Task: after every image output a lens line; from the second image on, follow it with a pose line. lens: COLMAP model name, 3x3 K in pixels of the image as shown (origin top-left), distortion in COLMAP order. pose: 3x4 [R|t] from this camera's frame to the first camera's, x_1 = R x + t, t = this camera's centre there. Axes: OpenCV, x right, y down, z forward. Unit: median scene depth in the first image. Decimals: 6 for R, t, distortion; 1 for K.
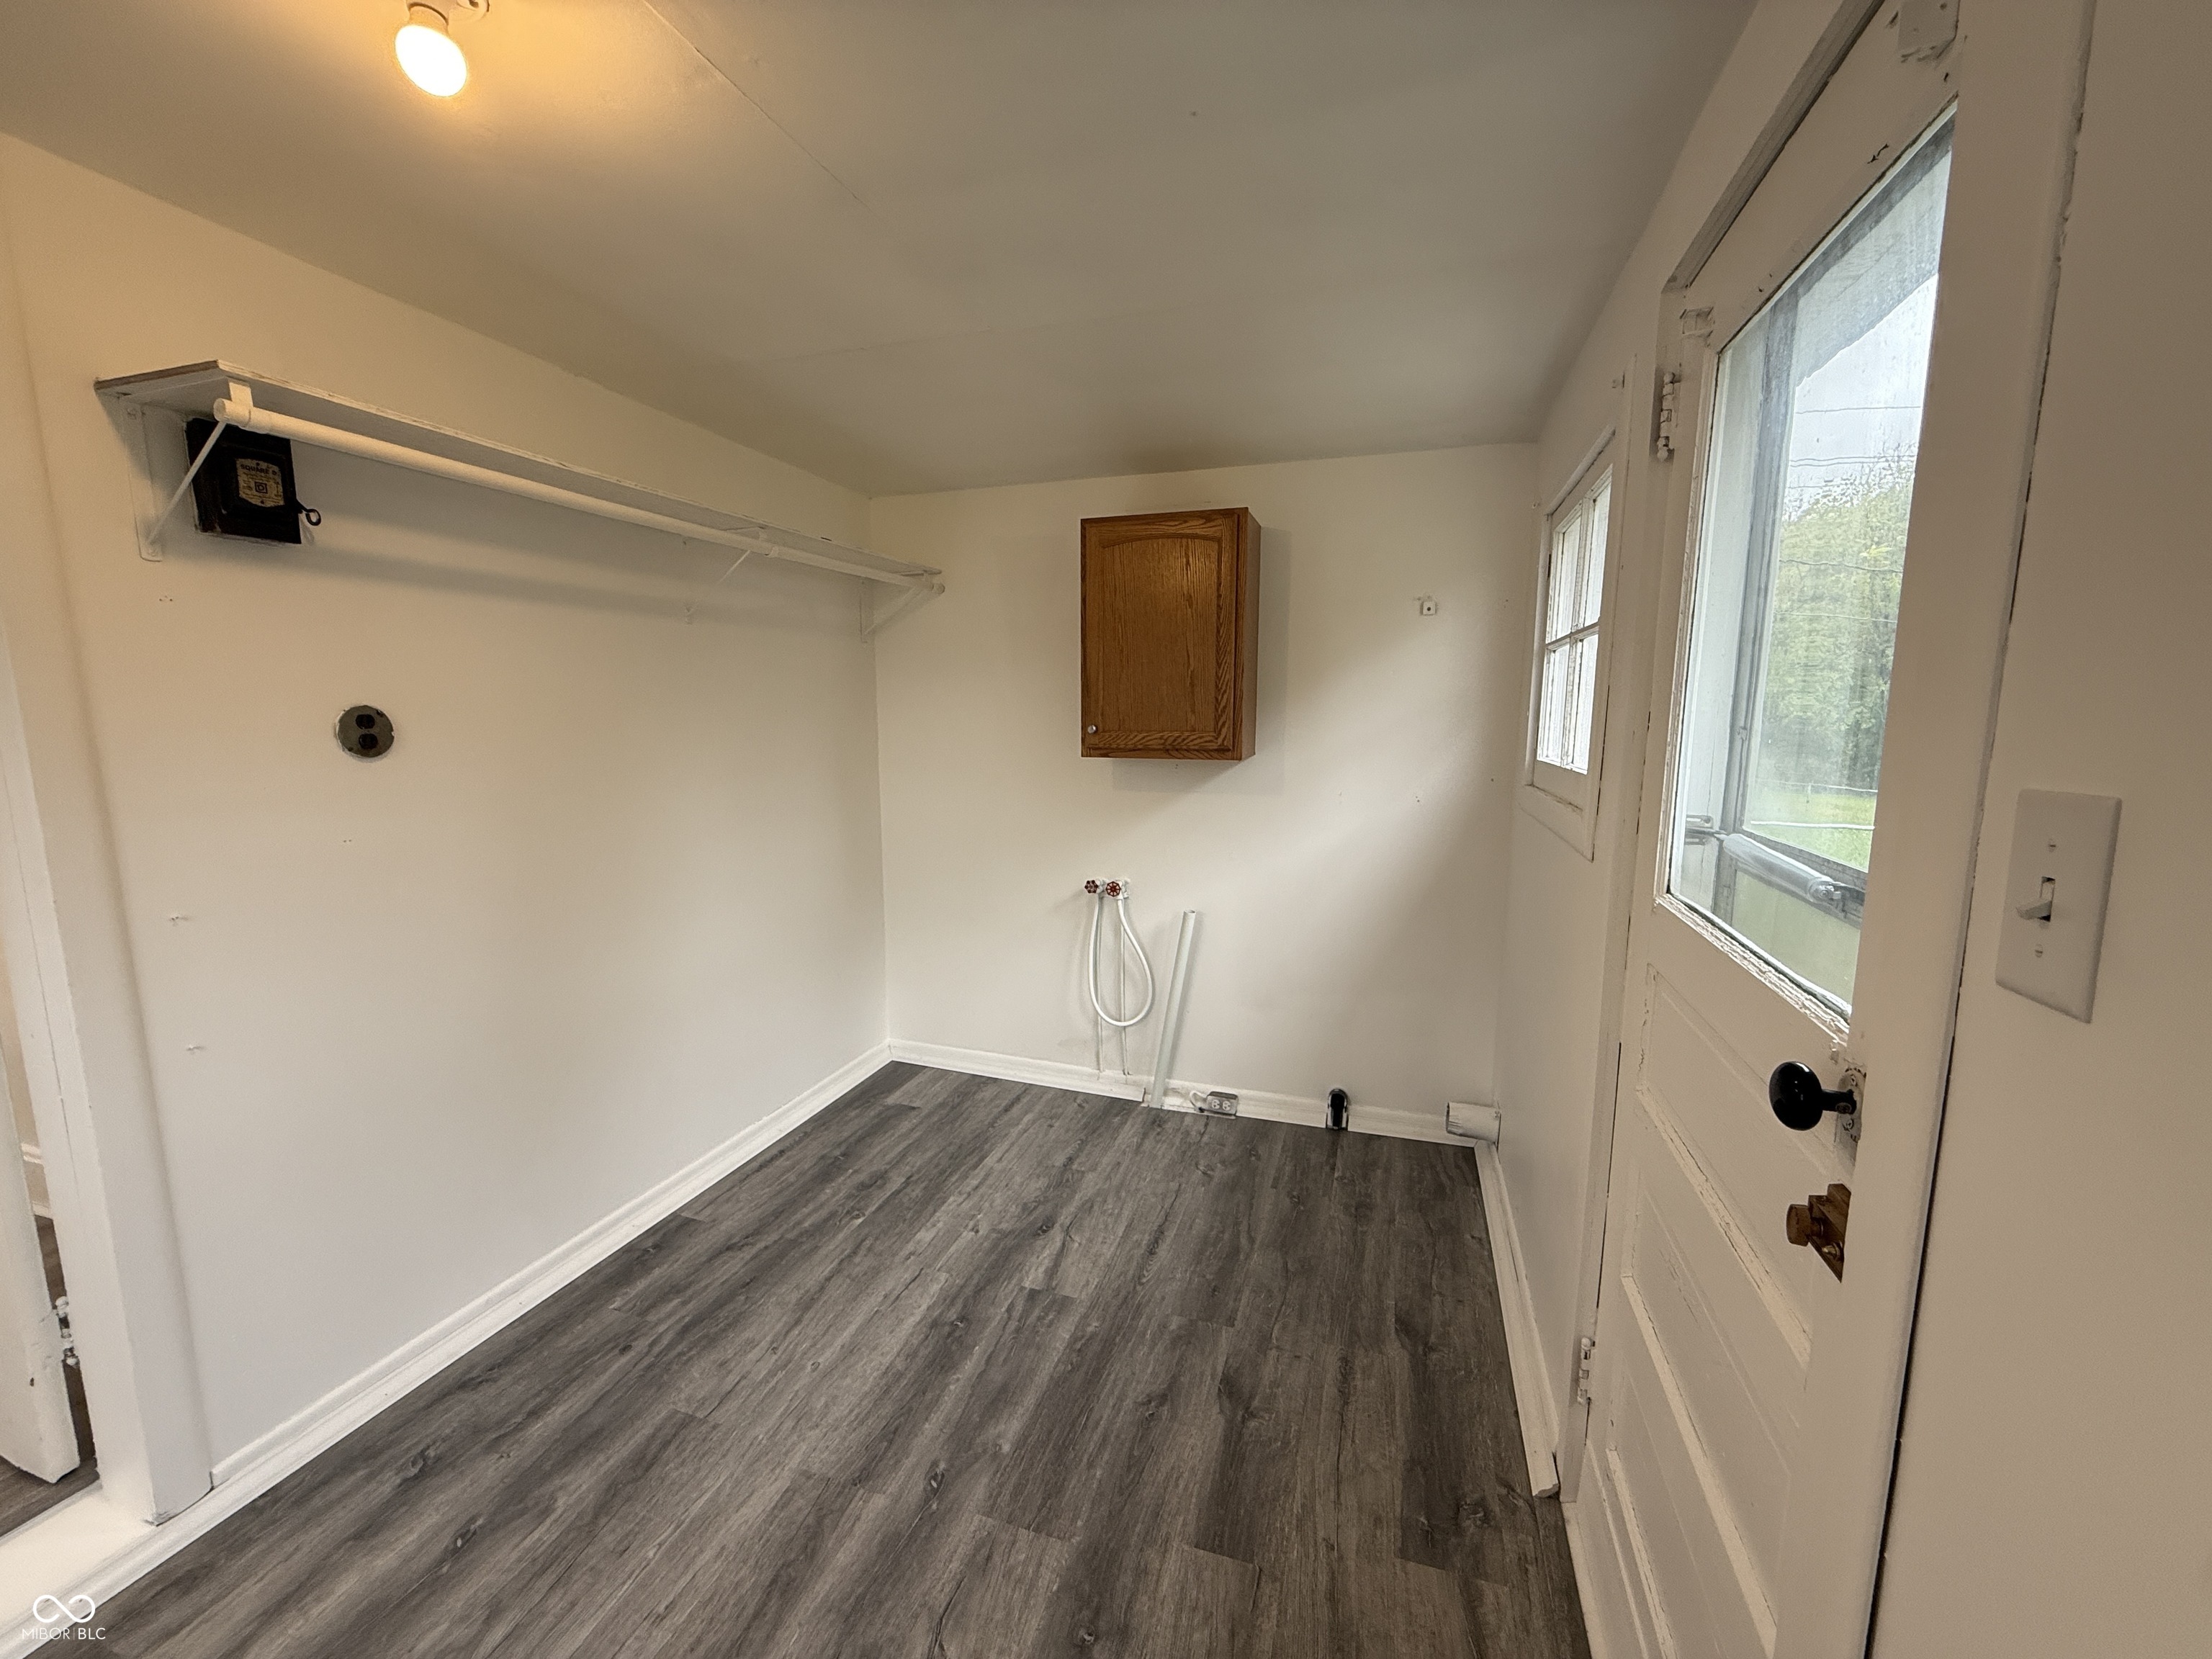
lens RADIAL K [[879.5, 0, 1100.9], [0, 879.5, 834.8], [0, 0, 1]] dist [-0.001999, 0.000100]
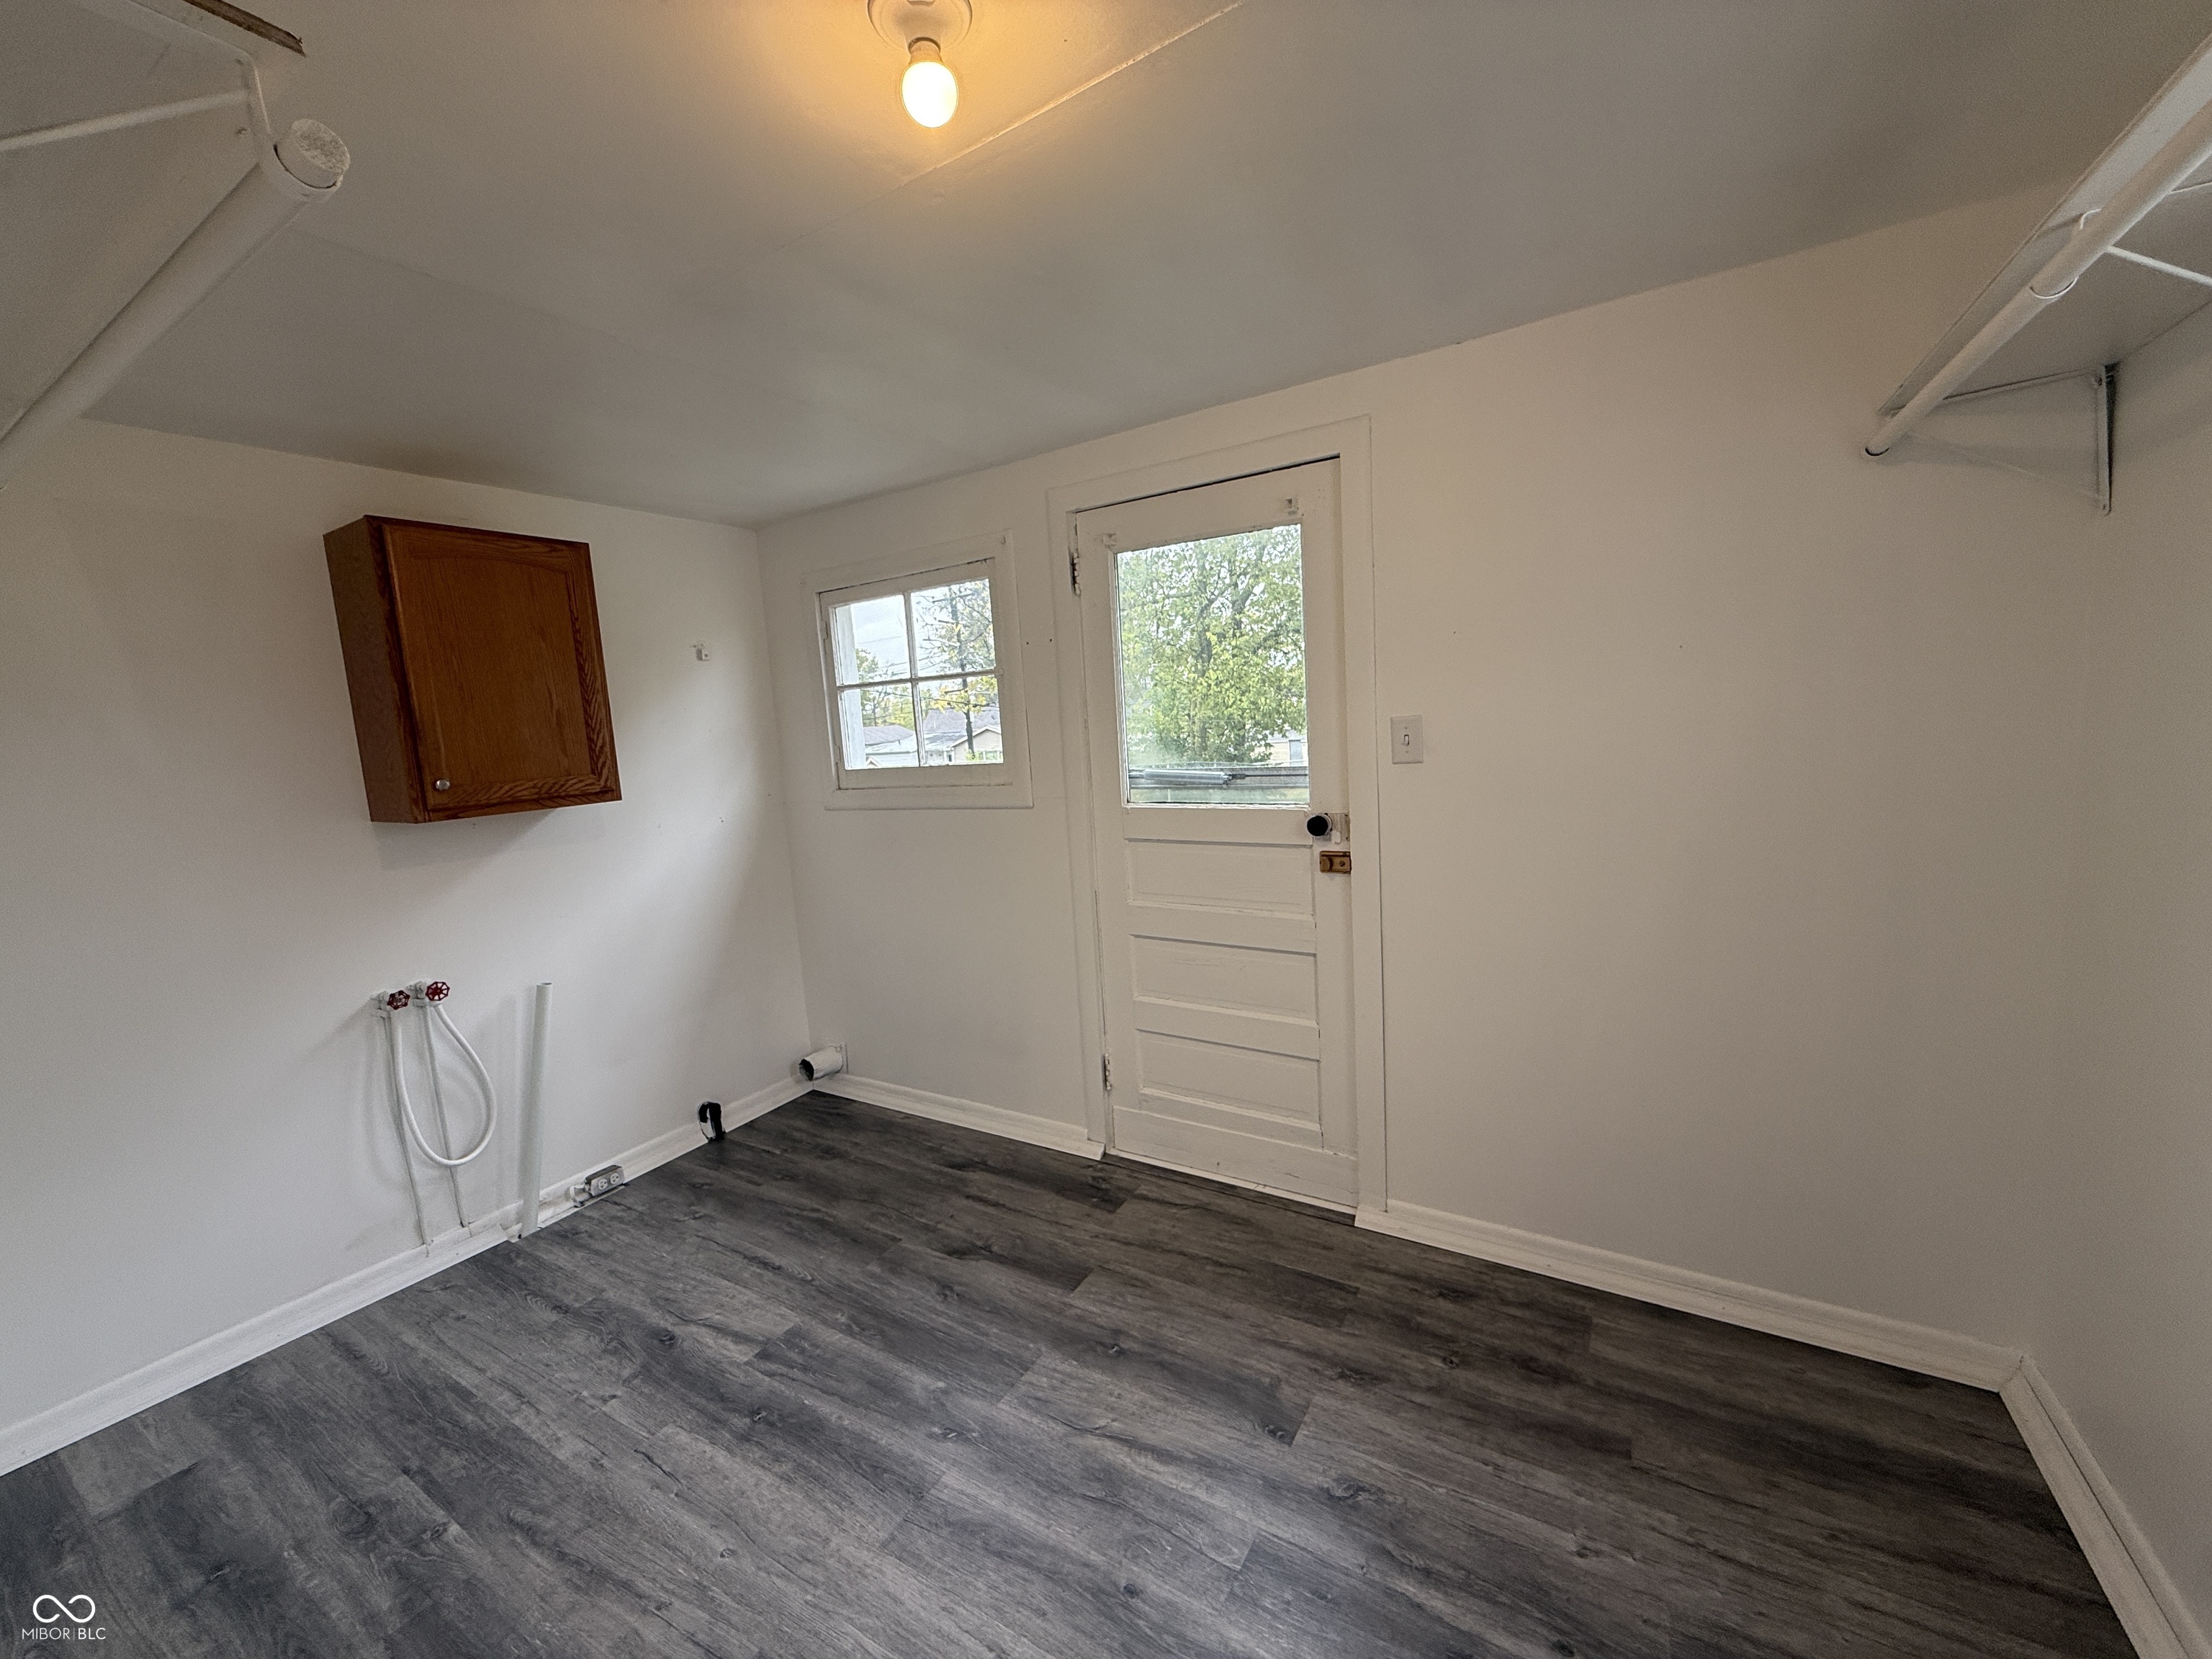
lens RADIAL K [[879.5, 0, 1100.9], [0, 879.5, 834.8], [0, 0, 1]] dist [-0.001999, 0.000100]
pose [[0.237712, -0.147020, 0.960145, -0.734366], [0.200202, 0.974671, 0.099678, -0.042420], [-0.950480, 0.168528, 0.261125, 0.277799]]
